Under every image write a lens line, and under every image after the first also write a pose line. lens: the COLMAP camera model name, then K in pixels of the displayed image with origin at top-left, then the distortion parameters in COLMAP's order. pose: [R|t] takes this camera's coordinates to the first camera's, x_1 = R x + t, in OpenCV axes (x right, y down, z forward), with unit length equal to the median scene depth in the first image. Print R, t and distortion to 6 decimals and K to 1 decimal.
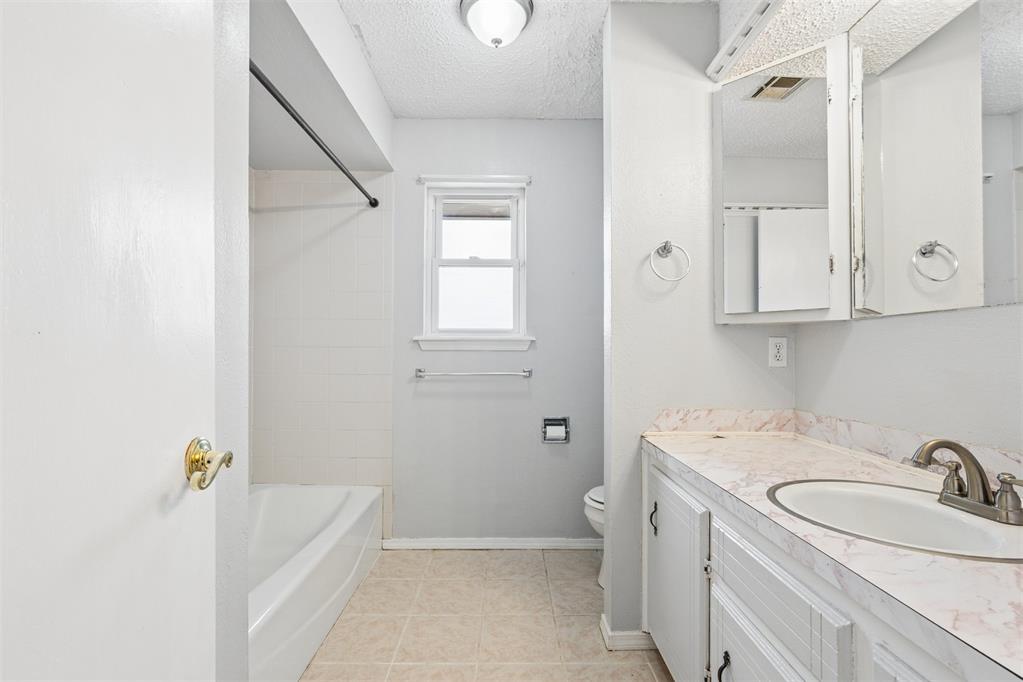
lens RADIAL K [[461.7, 0, 512.3], [0, 461.7, 342.3], [0, 0, 1]] dist [-0.027037, 0.012363]
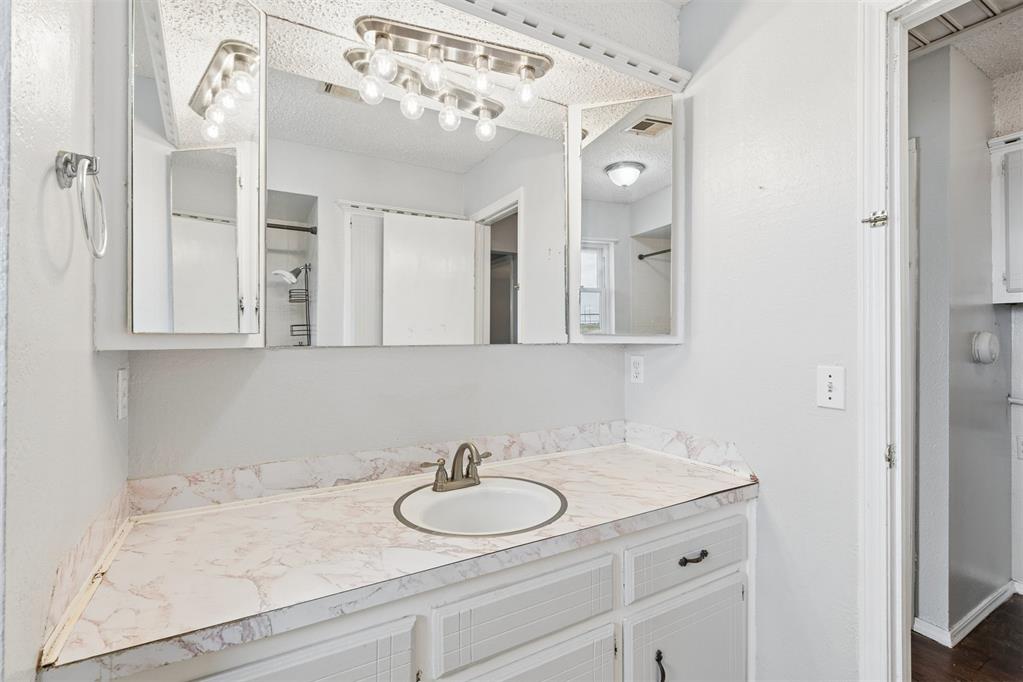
lens RADIAL K [[461.7, 0, 512.3], [0, 461.7, 342.3], [0, 0, 1]] dist [-0.027037, 0.012363]
pose [[-0.481491, -0.001587, 0.876450, -0.266855], [-0.009562, 0.999948, -0.003443, -0.065908], [-0.876399, -0.010038, -0.481481, 1.104841]]
